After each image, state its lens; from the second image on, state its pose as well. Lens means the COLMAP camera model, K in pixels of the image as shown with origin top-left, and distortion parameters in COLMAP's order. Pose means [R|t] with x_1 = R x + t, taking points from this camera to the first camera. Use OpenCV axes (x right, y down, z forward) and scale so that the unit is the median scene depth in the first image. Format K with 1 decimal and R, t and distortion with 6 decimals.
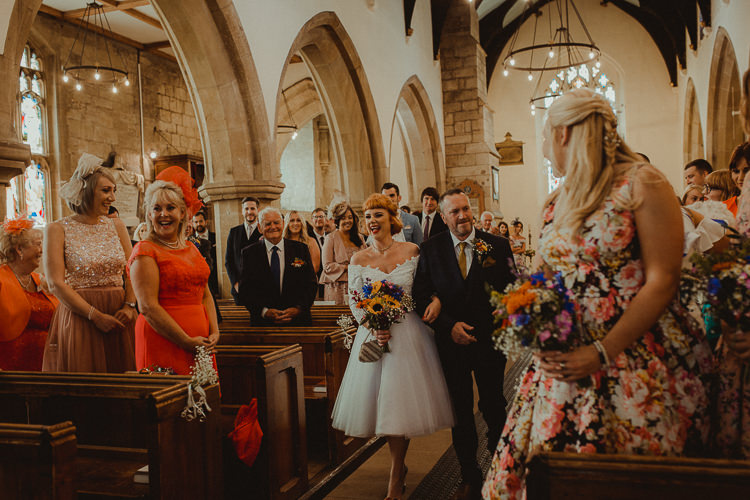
lens RADIAL K [[739.1, 0, 375.0], [0, 739.1, 250.0], [0, 0, 1]] dist [-0.010318, 0.002569]
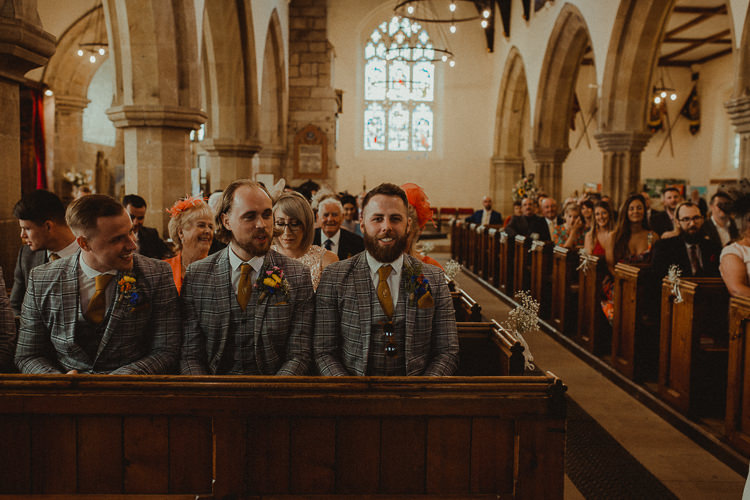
lens RADIAL K [[761.7, 0, 375.0], [0, 761.7, 250.0], [0, 0, 1]] dist [-0.003467, -0.000519]
pose [[0.932433, 0.026872, 0.360342, -0.154153], [-0.050571, 0.997121, 0.056502, 0.007262], [-0.357786, -0.070907, 0.931108, 0.035526]]
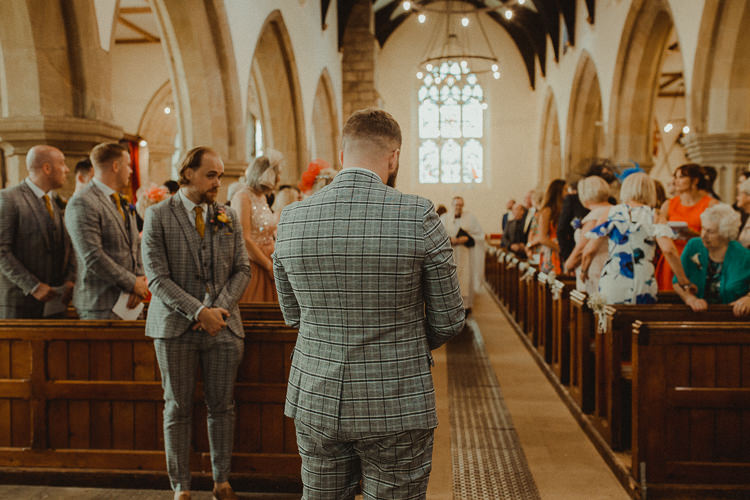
lens RADIAL K [[761.7, 0, 375.0], [0, 761.7, 250.0], [0, 0, 1]] dist [-0.003467, -0.000519]
pose [[0.970748, 0.025734, 0.238718, -0.127372], [-0.032389, 0.999187, 0.024000, 0.005876], [-0.237906, -0.031030, 0.970792, -0.113920]]
